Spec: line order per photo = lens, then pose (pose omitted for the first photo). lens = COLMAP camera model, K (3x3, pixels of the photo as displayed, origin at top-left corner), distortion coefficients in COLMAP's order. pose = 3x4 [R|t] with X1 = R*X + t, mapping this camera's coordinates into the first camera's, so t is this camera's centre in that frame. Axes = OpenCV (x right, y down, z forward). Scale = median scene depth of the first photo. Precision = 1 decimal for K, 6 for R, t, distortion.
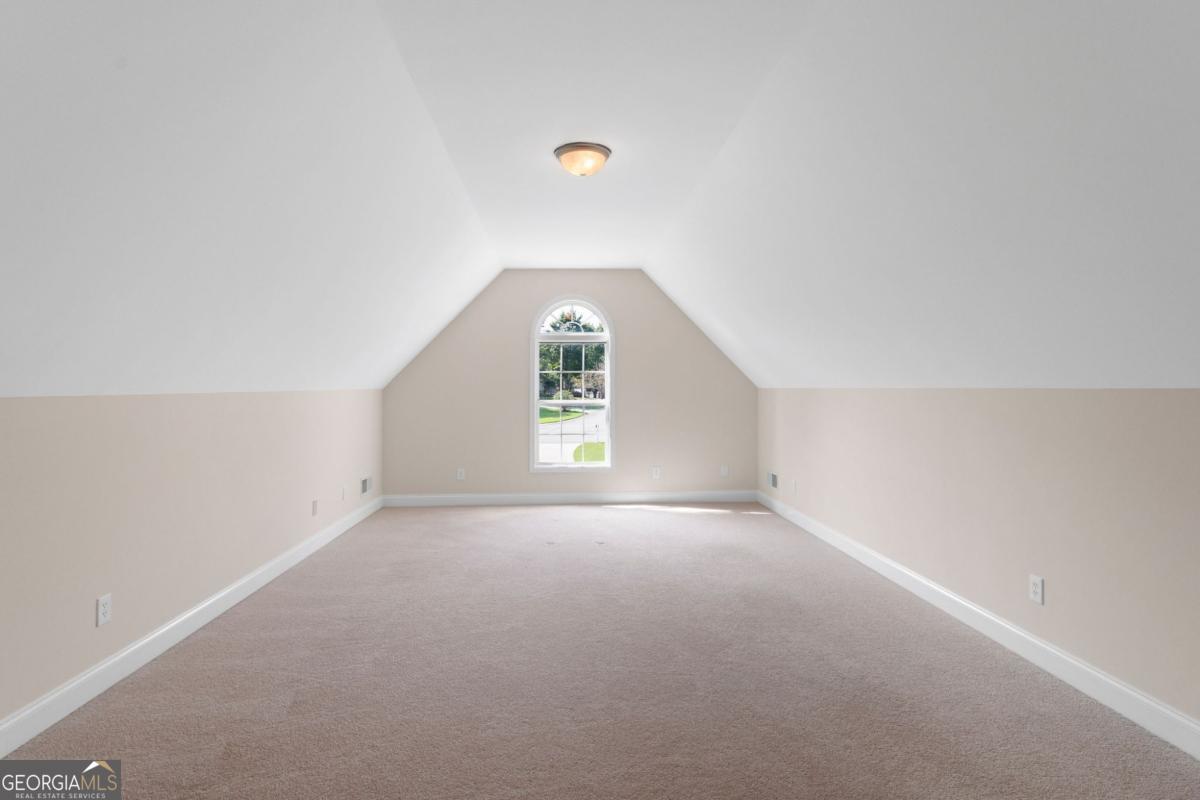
lens RADIAL K [[618.9, 0, 599.8], [0, 618.9, 390.6], [0, 0, 1]] dist [0.003049, 0.000125]
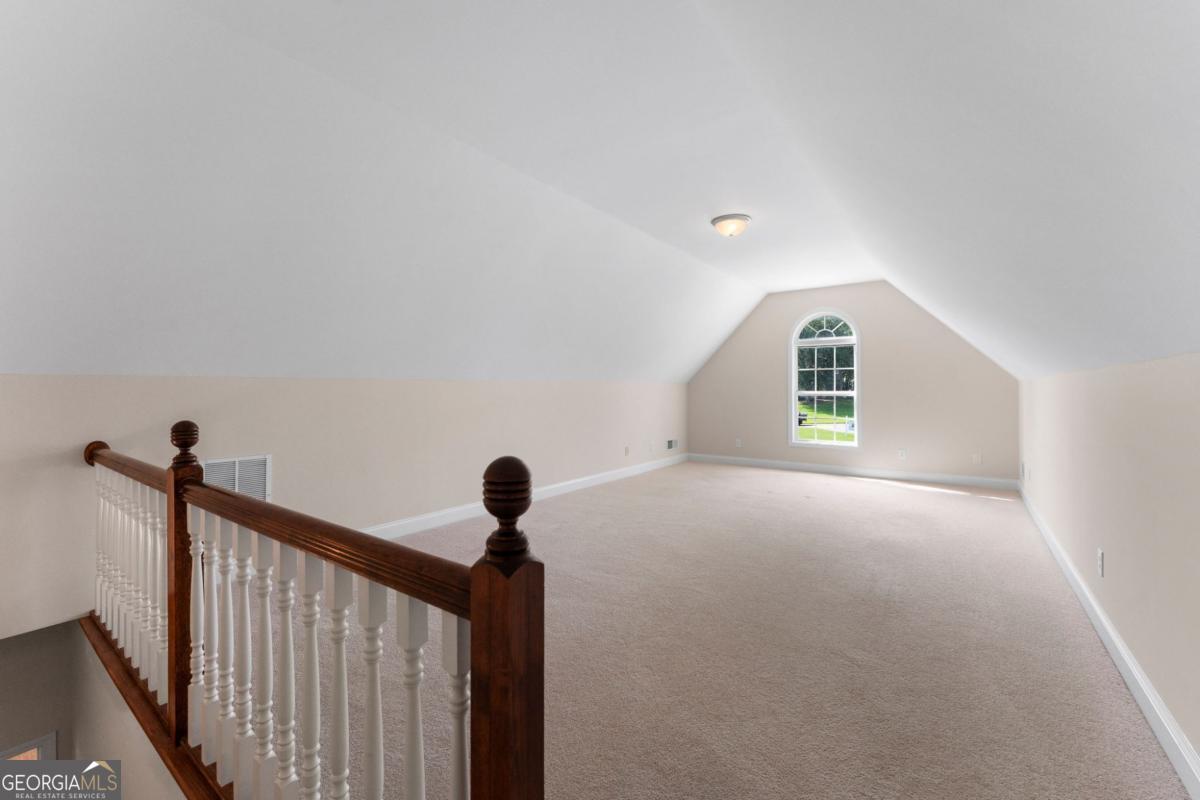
lens RADIAL K [[485.6, 0, 601.2], [0, 485.6, 399.1], [0, 0, 1]] dist [0.002781, -0.000087]
pose [[0.783123, 0.017111, -0.621631, 0.224855], [-0.006000, 0.999783, 0.019961, 0.015114], [0.621837, -0.011902, 0.783056, -0.061691]]
